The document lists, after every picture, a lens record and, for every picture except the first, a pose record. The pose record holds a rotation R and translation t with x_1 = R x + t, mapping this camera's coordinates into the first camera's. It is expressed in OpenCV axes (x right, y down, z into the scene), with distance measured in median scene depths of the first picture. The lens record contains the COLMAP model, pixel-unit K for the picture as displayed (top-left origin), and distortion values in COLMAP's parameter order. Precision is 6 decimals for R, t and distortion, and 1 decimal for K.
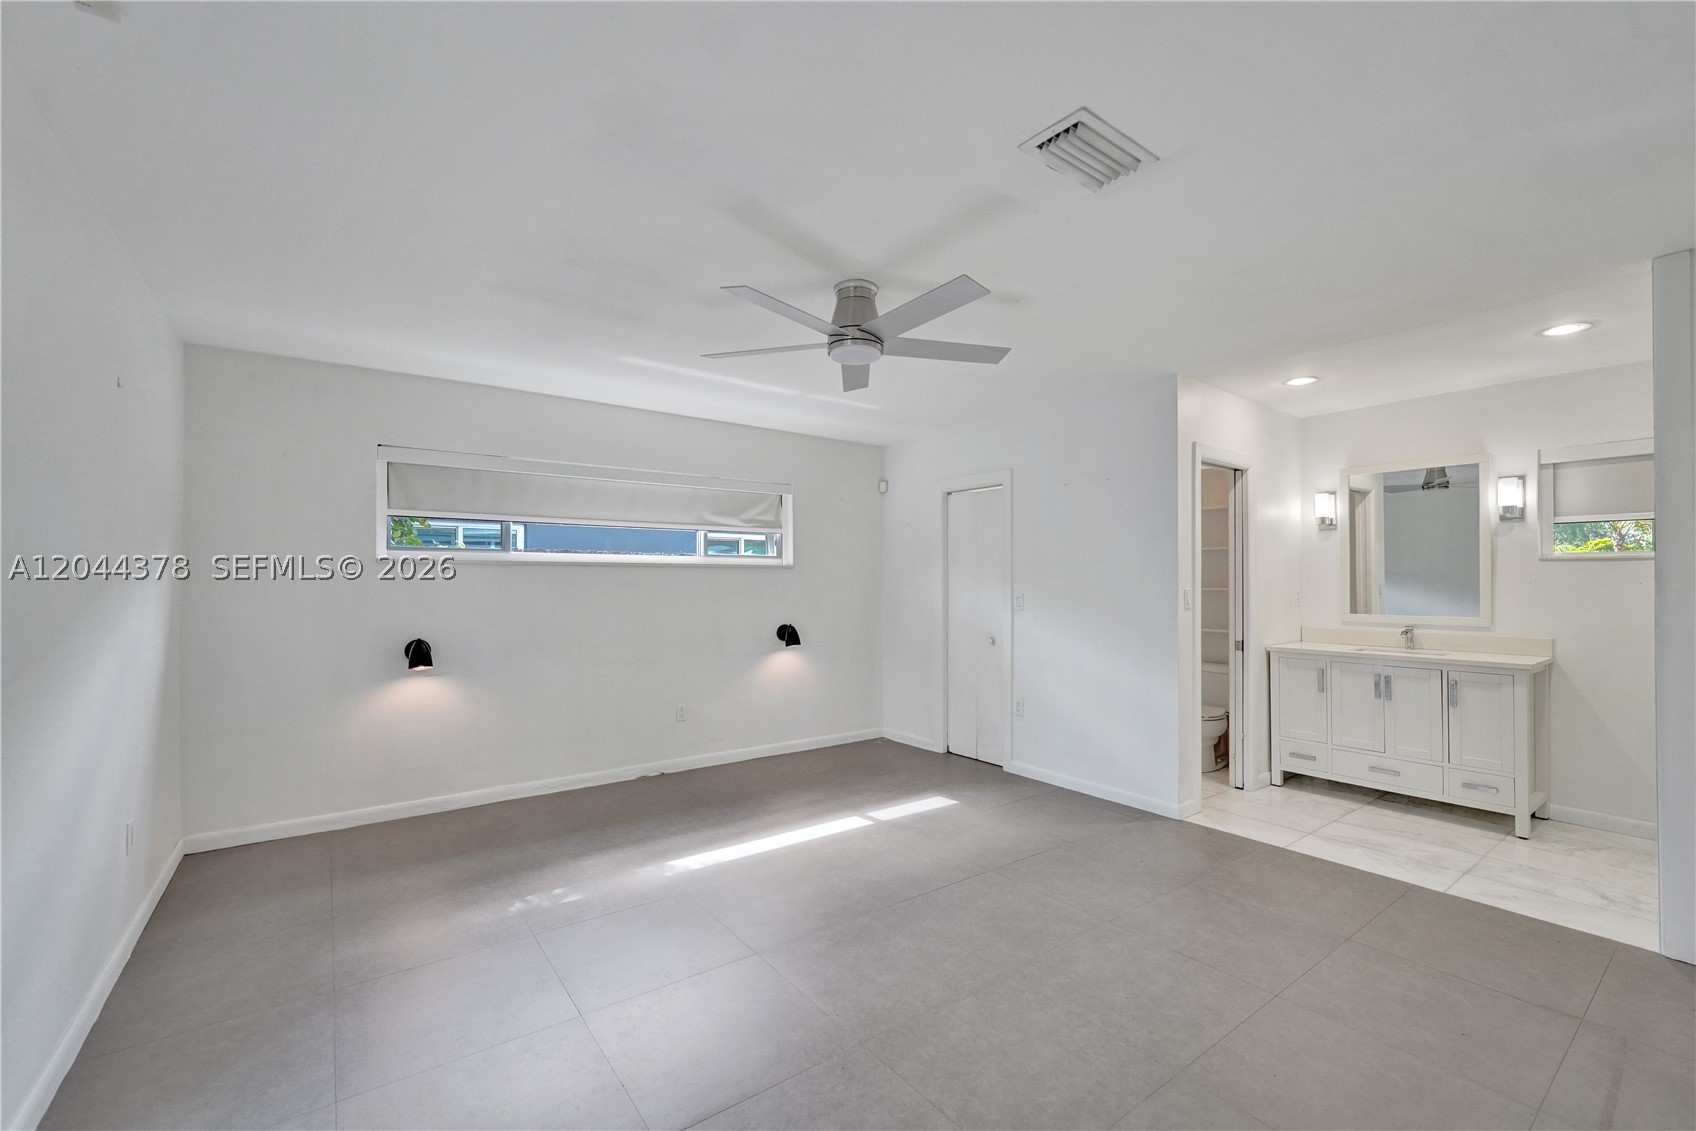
lens RADIAL K [[692.7, 0, 838.2], [0, 692.7, 577.8], [0, 0, 1]] dist [-0.022085, 0.000071]
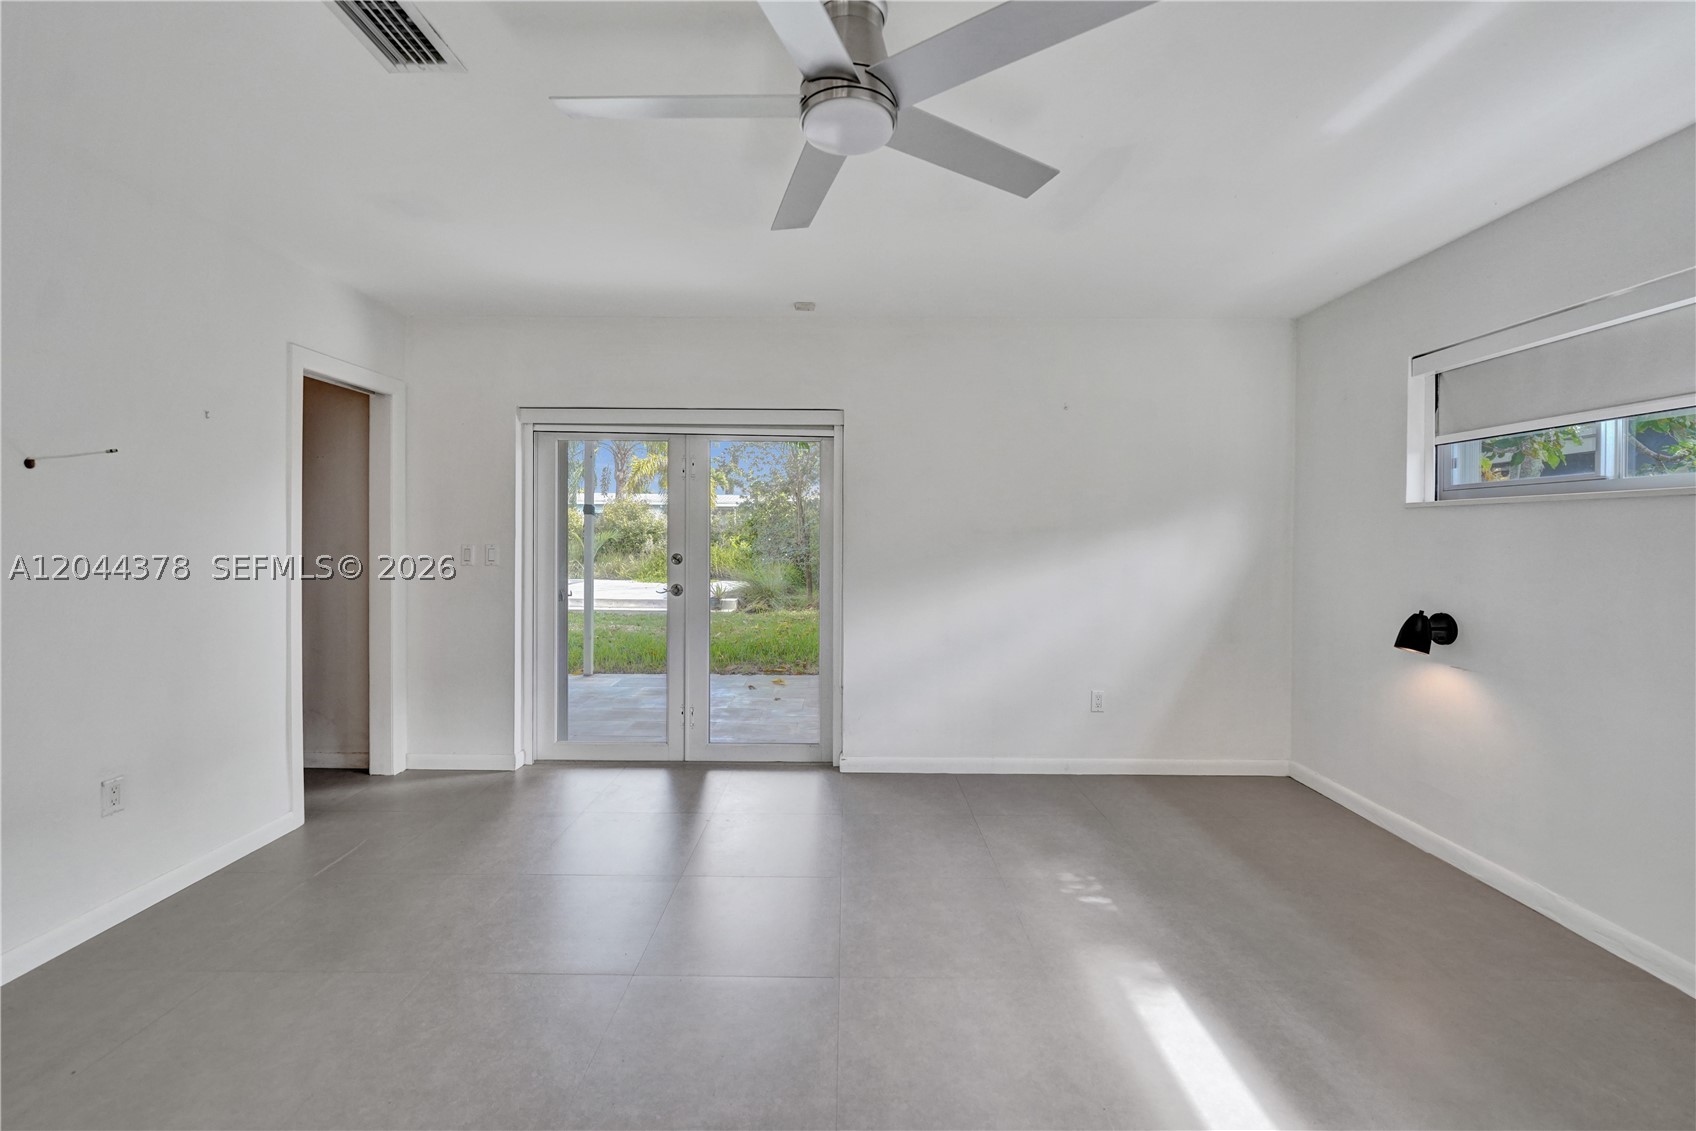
lens RADIAL K [[696.3, 0, 841.0], [0, 696.3, 537.9], [0, 0, 1]] dist [-0.018309, 0.000126]
pose [[-0.583259, -0.002574, -0.812282, 0.424557], [0.001541, 0.999990, -0.004276, 0.016398], [0.812285, -0.003746, -0.583249, 1.137811]]
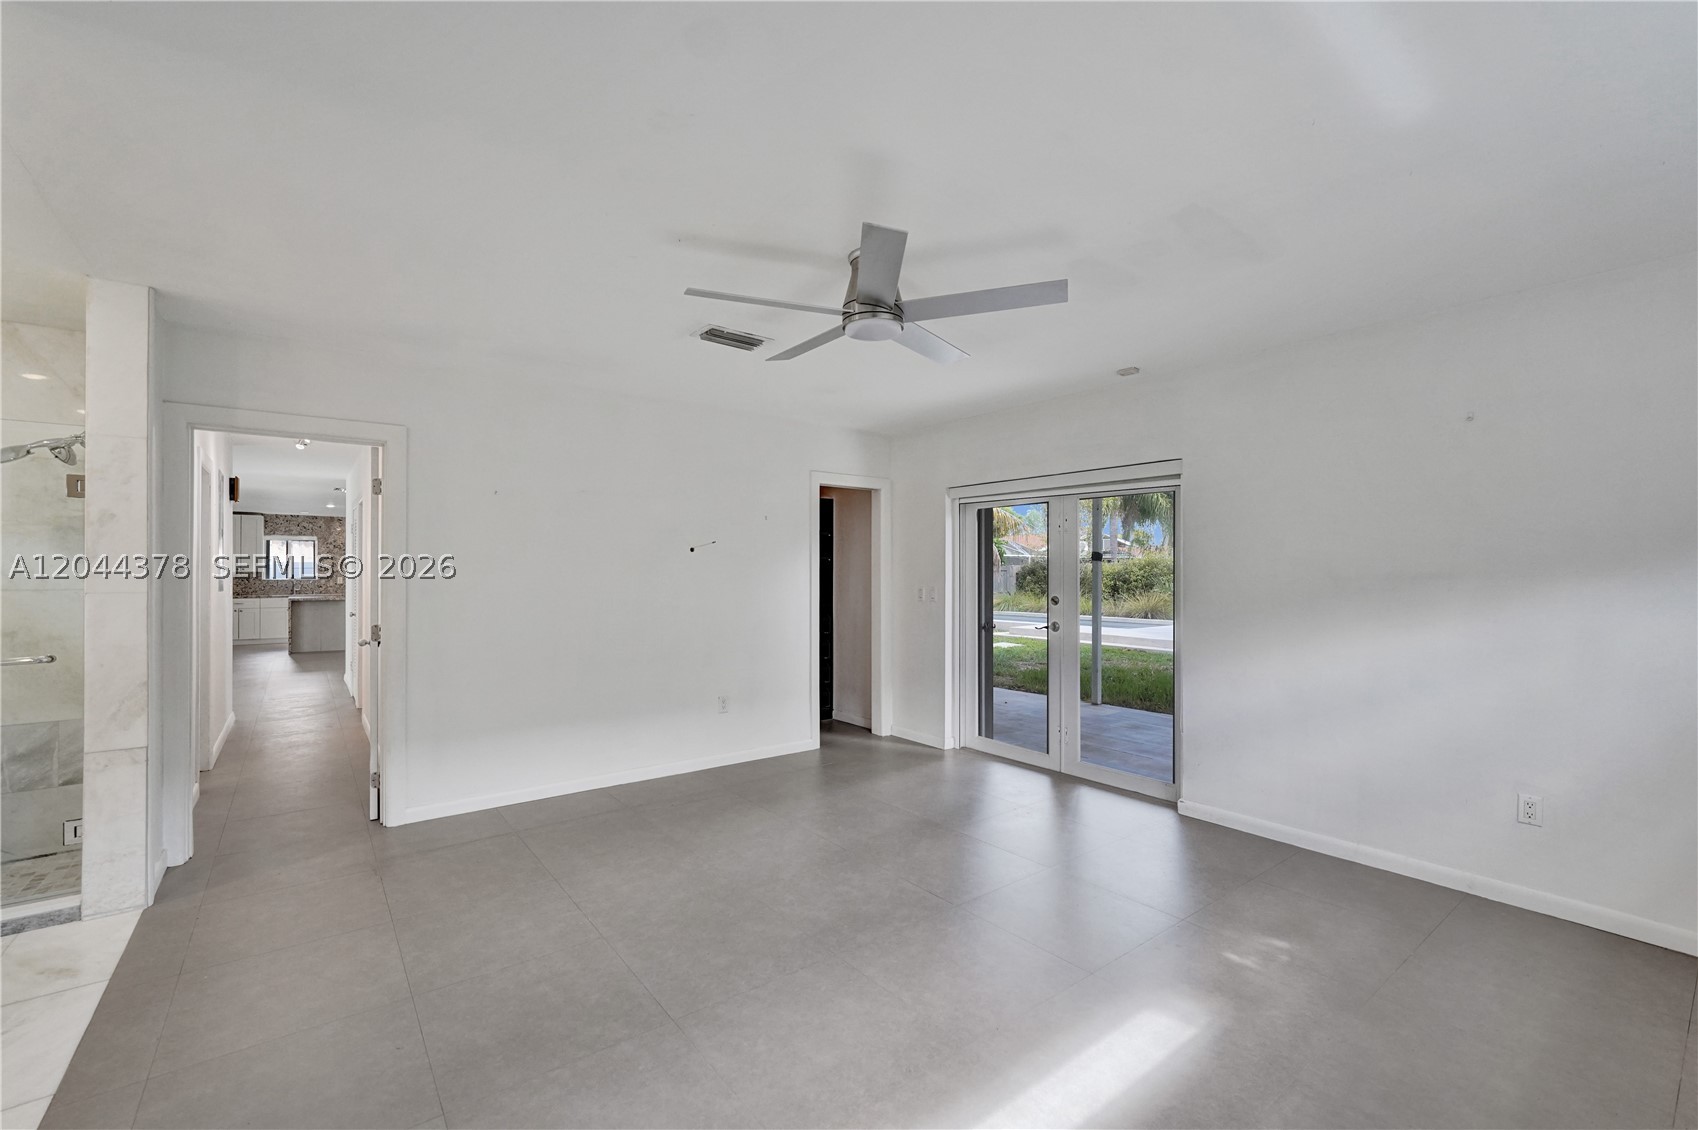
lens RADIAL K [[693.5, 0, 839.2], [0, 693.5, 577.4], [0, 0, 1]] dist [-0.022085, 0.000071]
pose [[-0.999527, -0.004761, -0.030385, 0.084142], [-0.004639, 0.999981, -0.004079, 0.006555], [0.030404, -0.003936, -0.999530, 1.641313]]
